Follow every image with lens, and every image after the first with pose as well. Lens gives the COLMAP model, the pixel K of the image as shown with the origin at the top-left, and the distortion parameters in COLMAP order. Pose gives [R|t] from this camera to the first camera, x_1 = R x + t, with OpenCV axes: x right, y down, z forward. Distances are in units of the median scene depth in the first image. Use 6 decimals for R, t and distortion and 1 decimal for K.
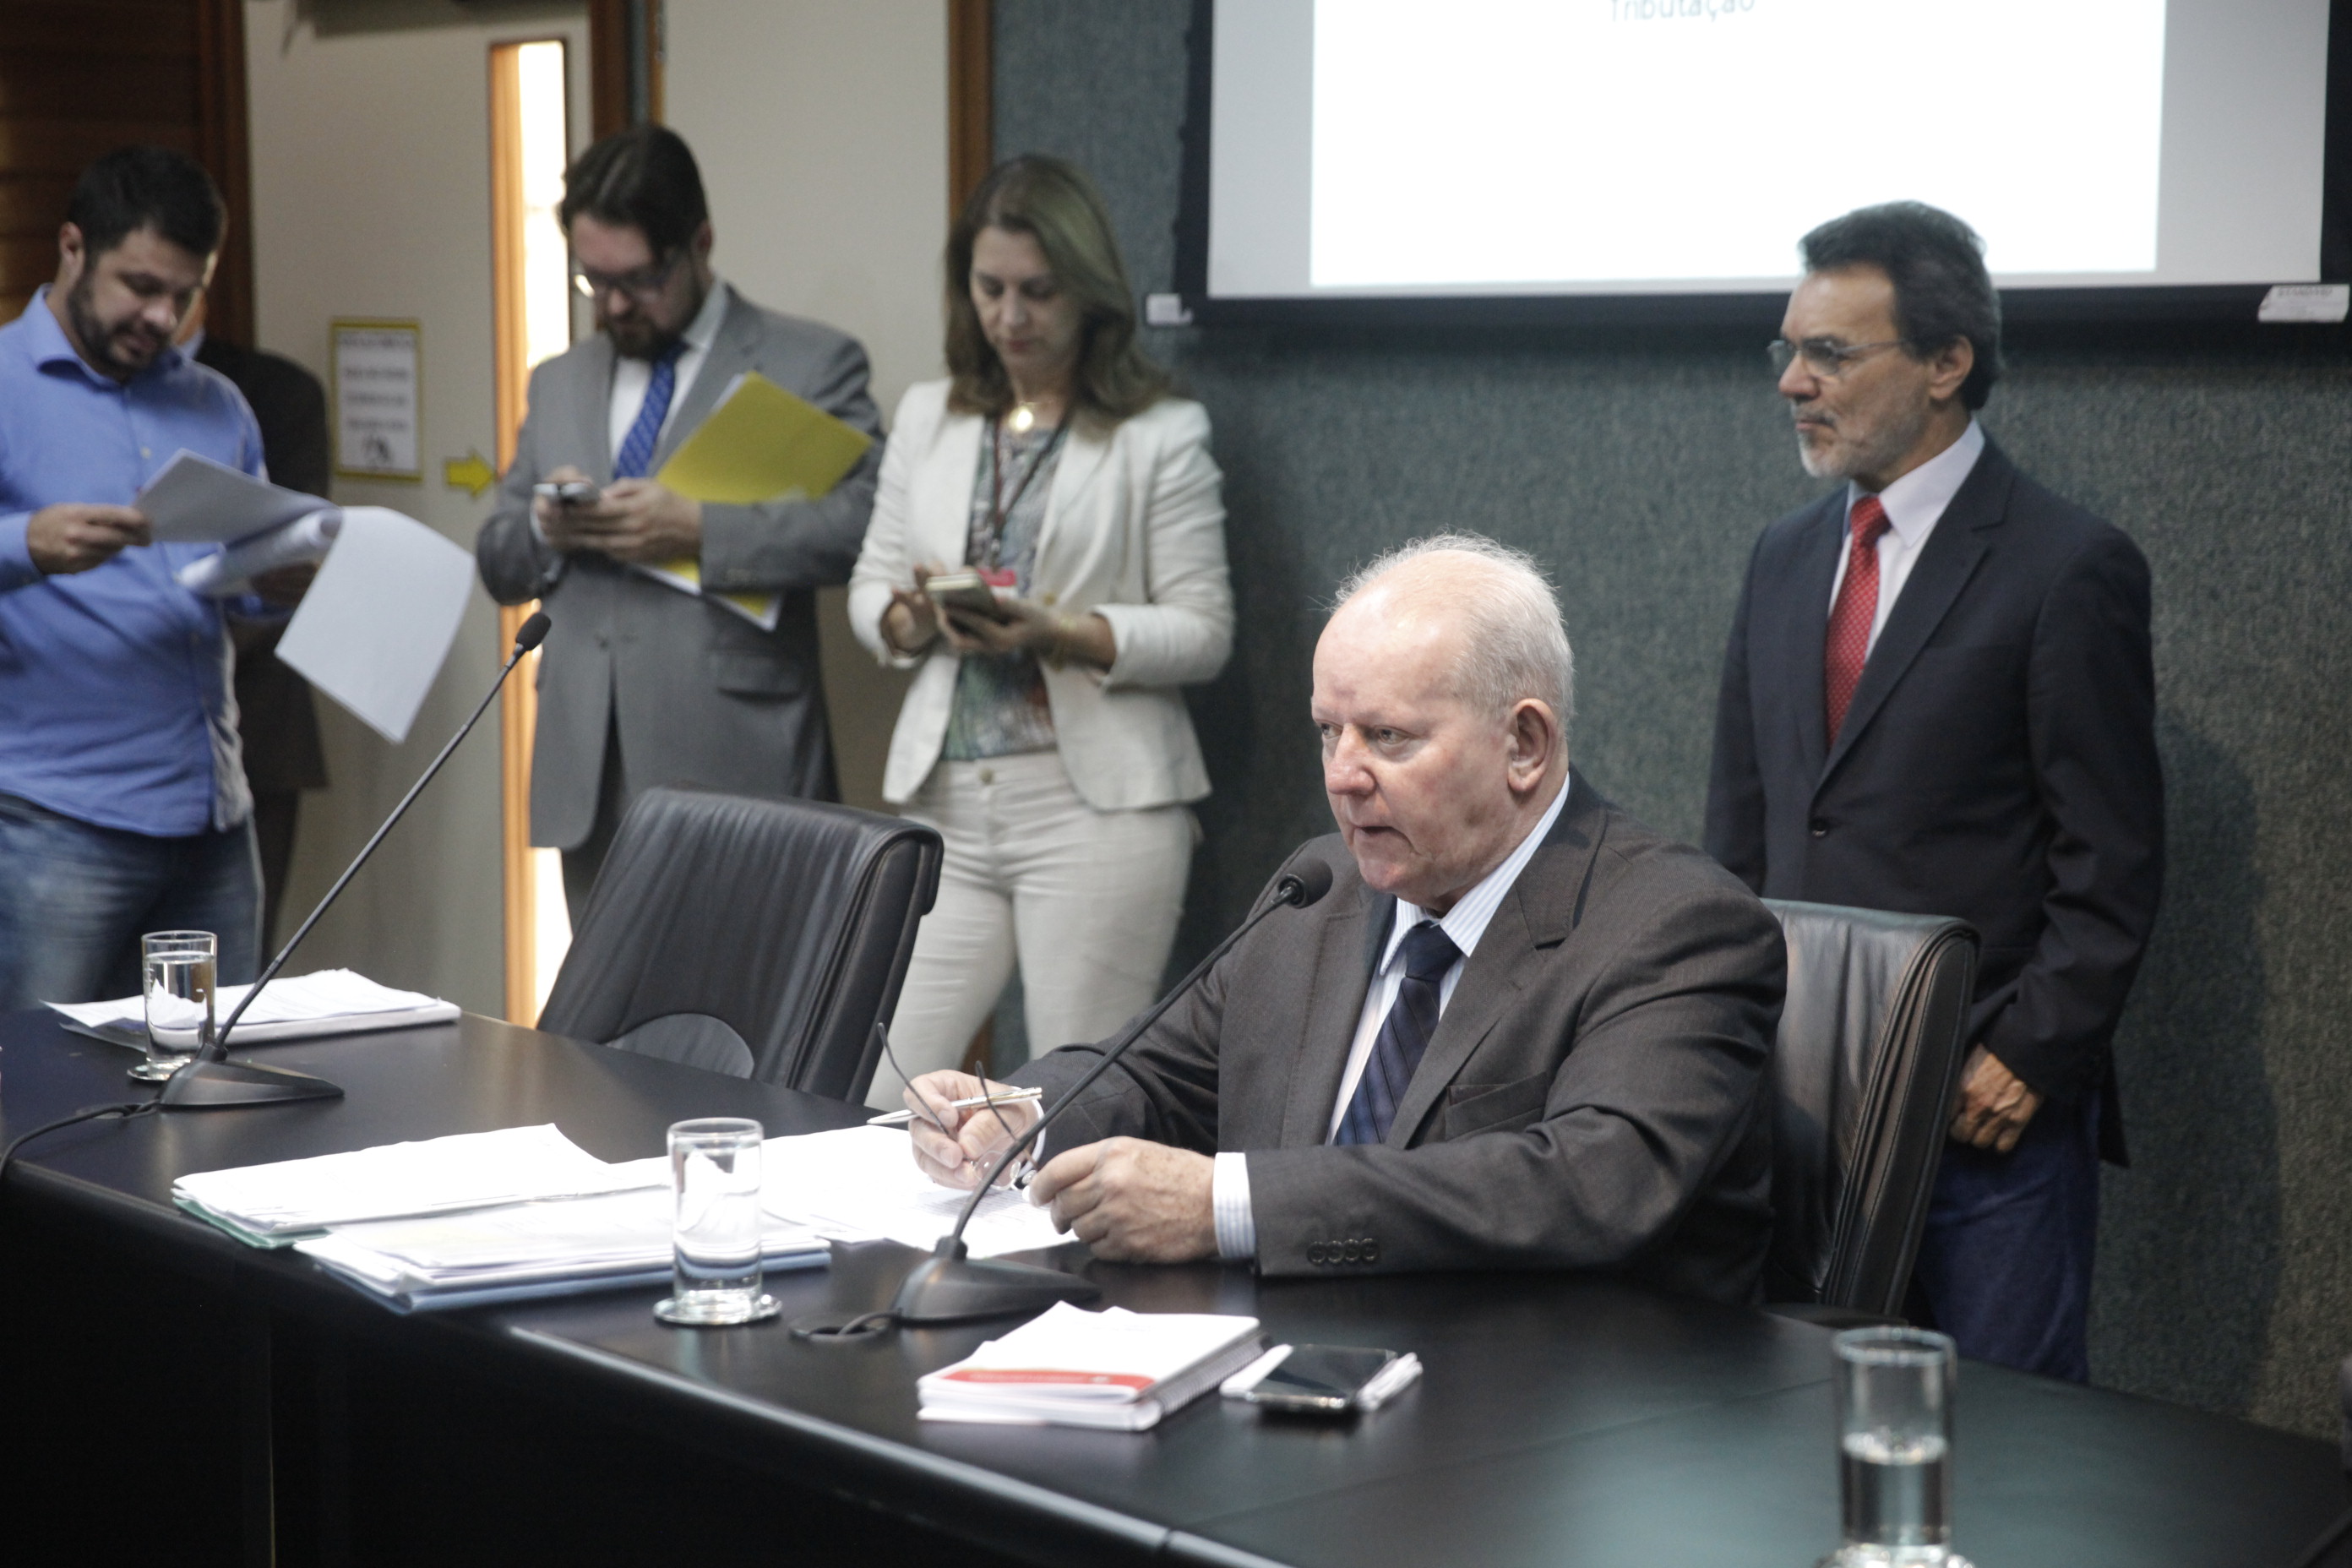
lens RADIAL K [[4598.7, 0, 1176.9], [0, 4598.7, 783.2], [0, 0, 1]] dist [0.312934, 0.000000]
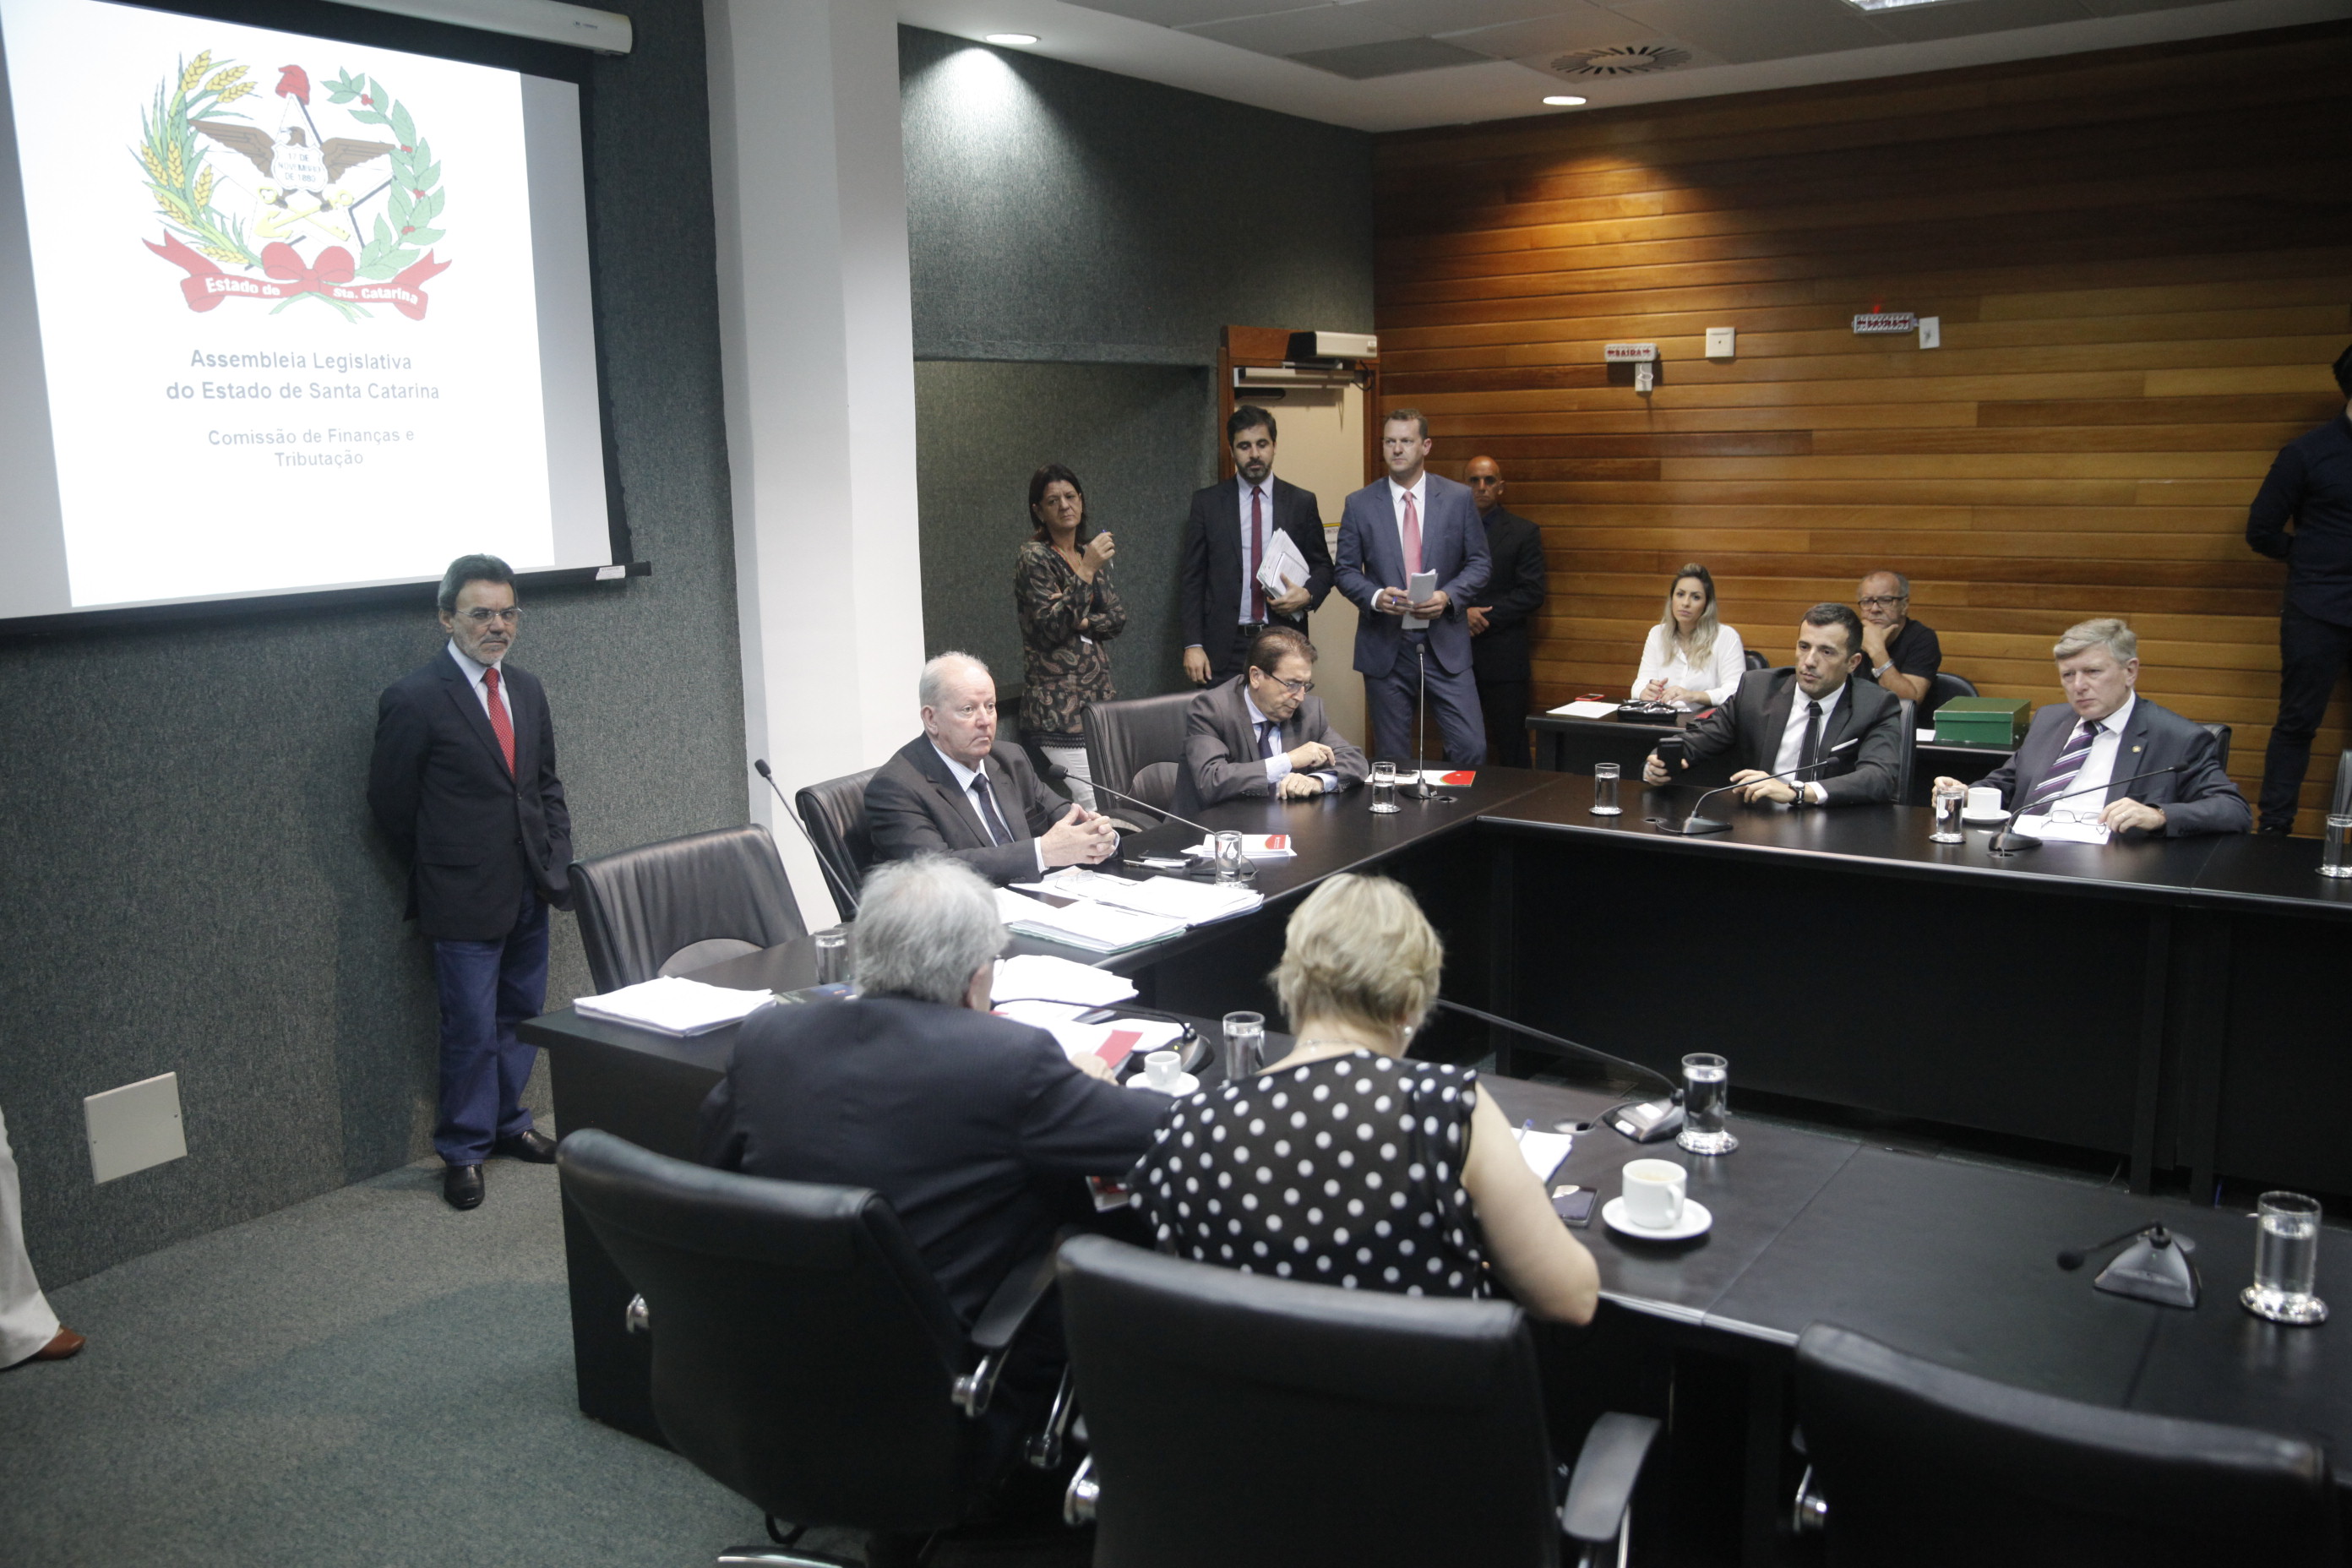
lens RADIAL K [[1986.9, 0, 1205.8], [0, 1986.9, 814.2], [0, 0, 1]] dist [0.009668, 0.031409]
pose [[-0.305388, -0.178447, 0.935358, -1.002833], [0.117702, 0.967677, 0.223042, -0.182187], [-0.944926, 0.178207, -0.274514, 0.988814]]
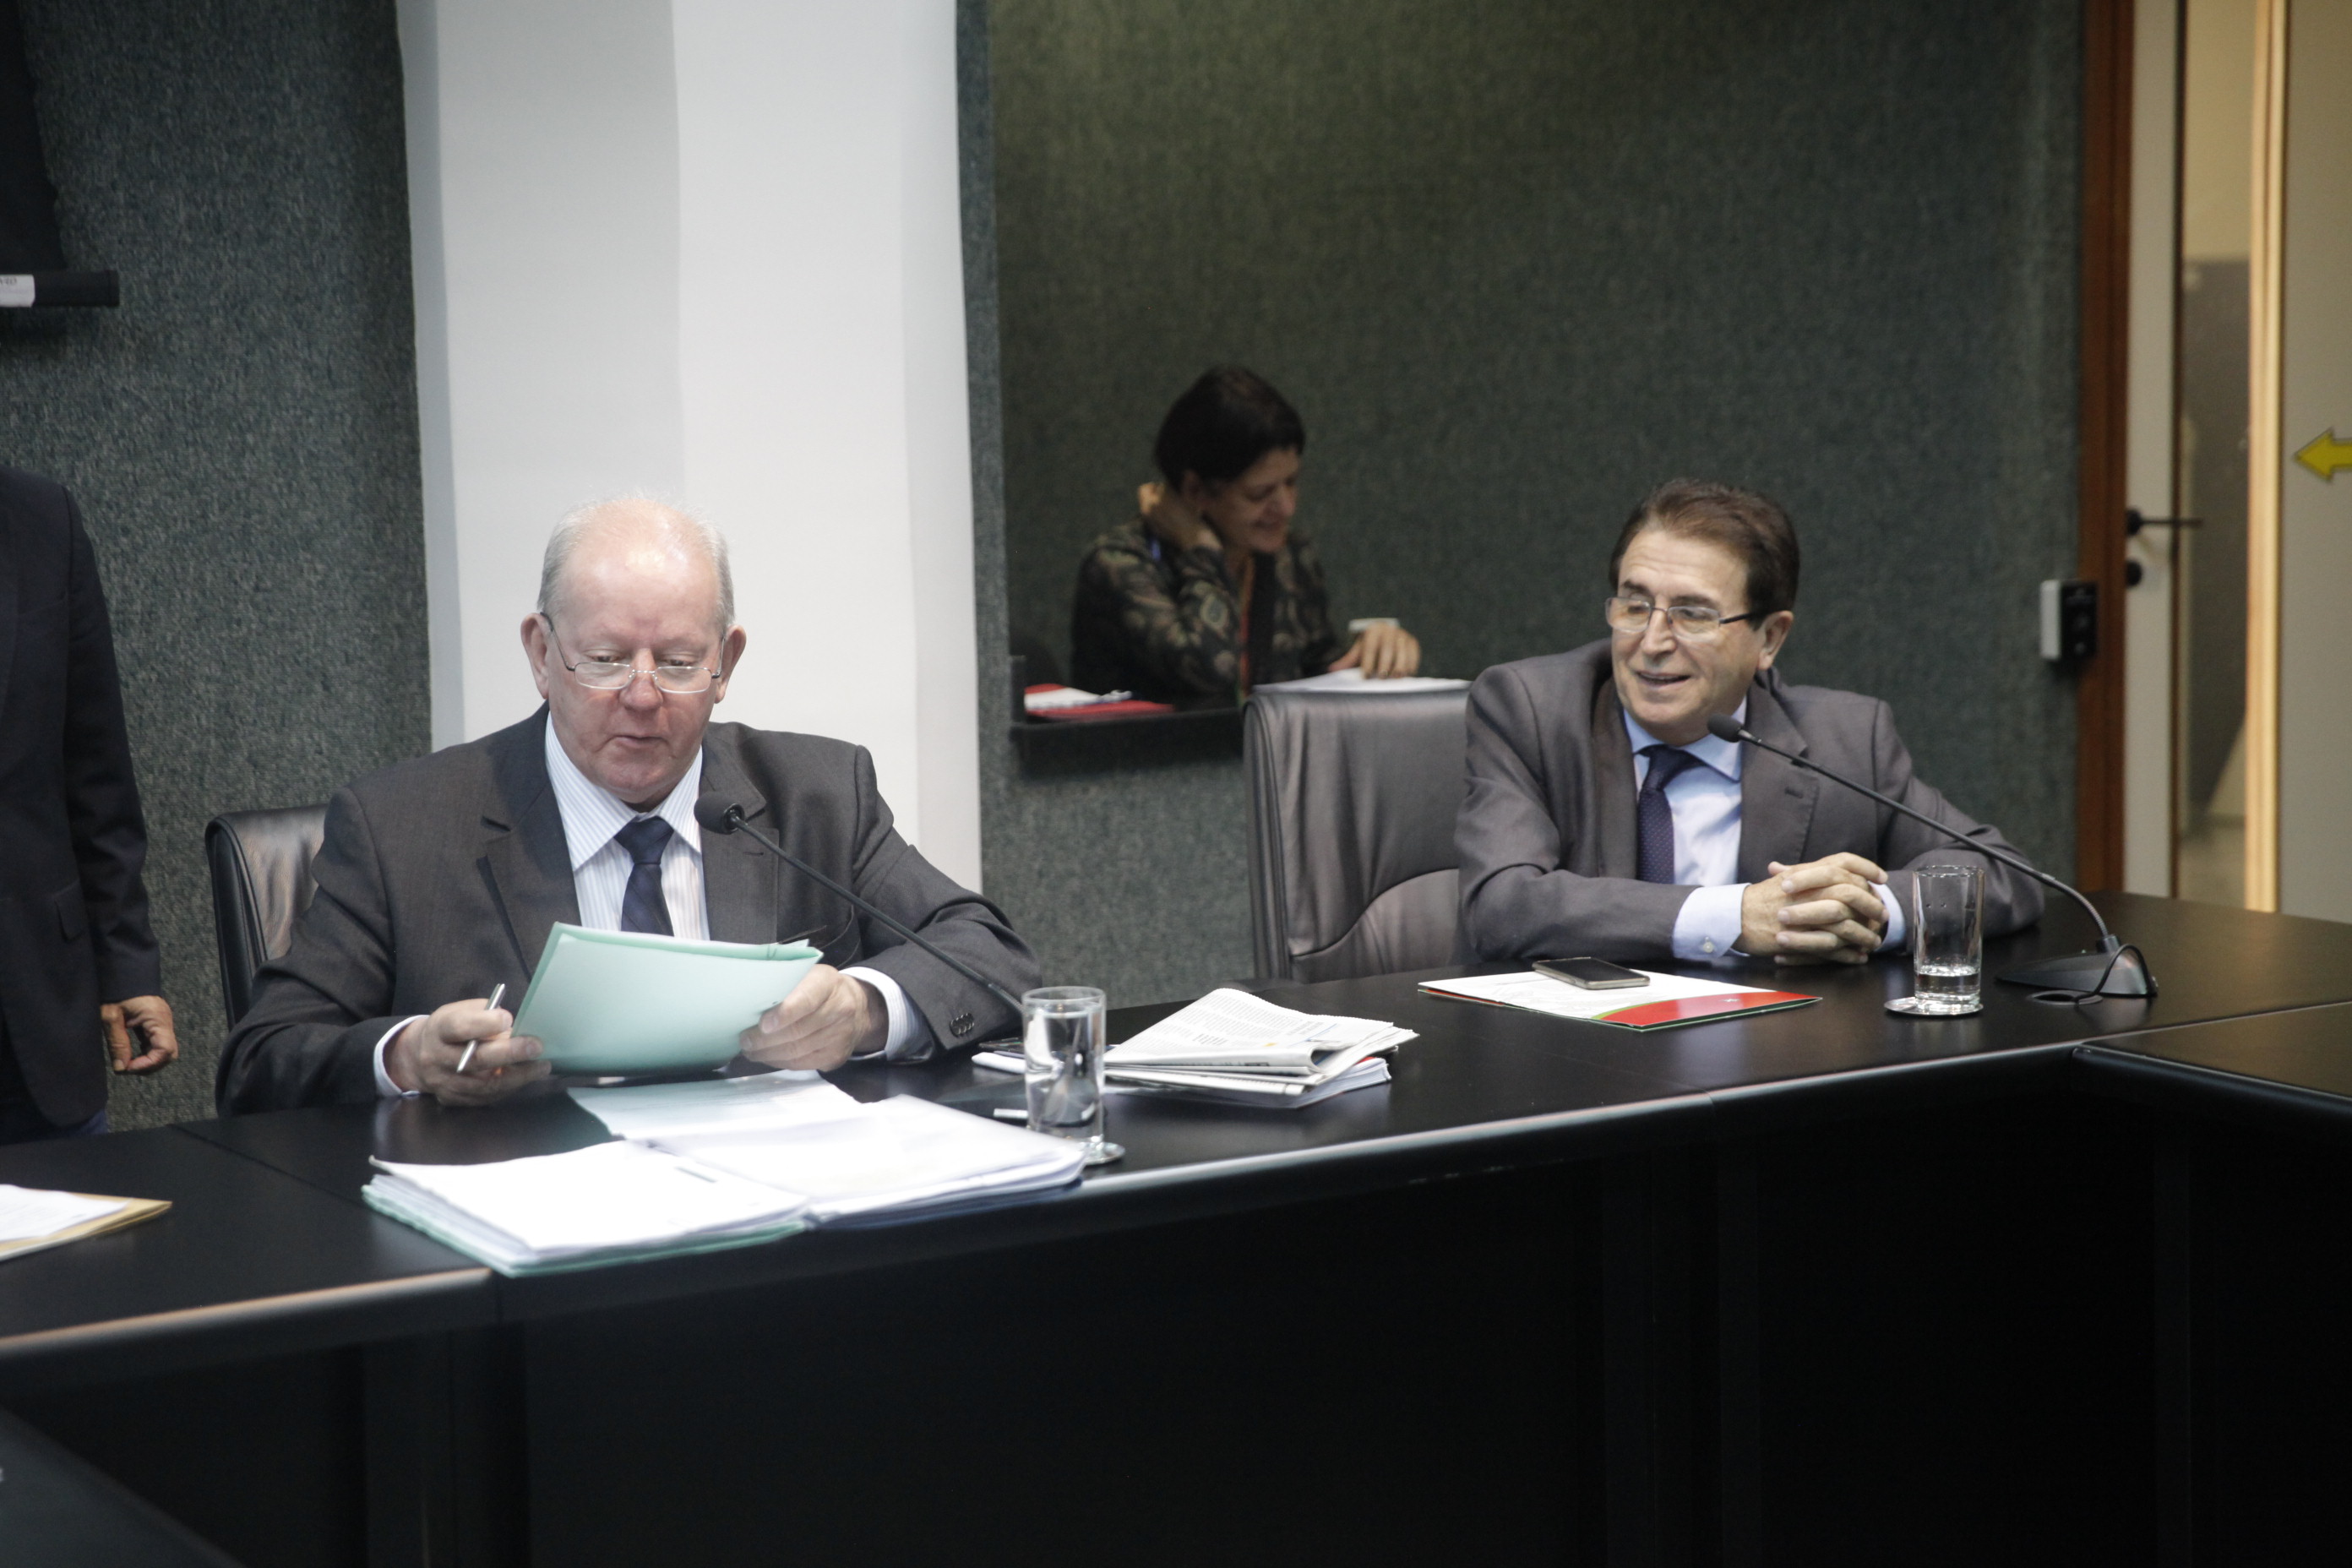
lens RADIAL K [[4598.7, 0, 1180.4], [0, 4598.7, 777.6], [0, 0, 1]] dist [0.312934, 0.000000]
pose [[0.109679, -0.108620, 0.988014, -0.847056], [0.120231, 0.988162, 0.095289, -0.057831], [-0.986669, 0.108339, 0.121440, 0.573852]]
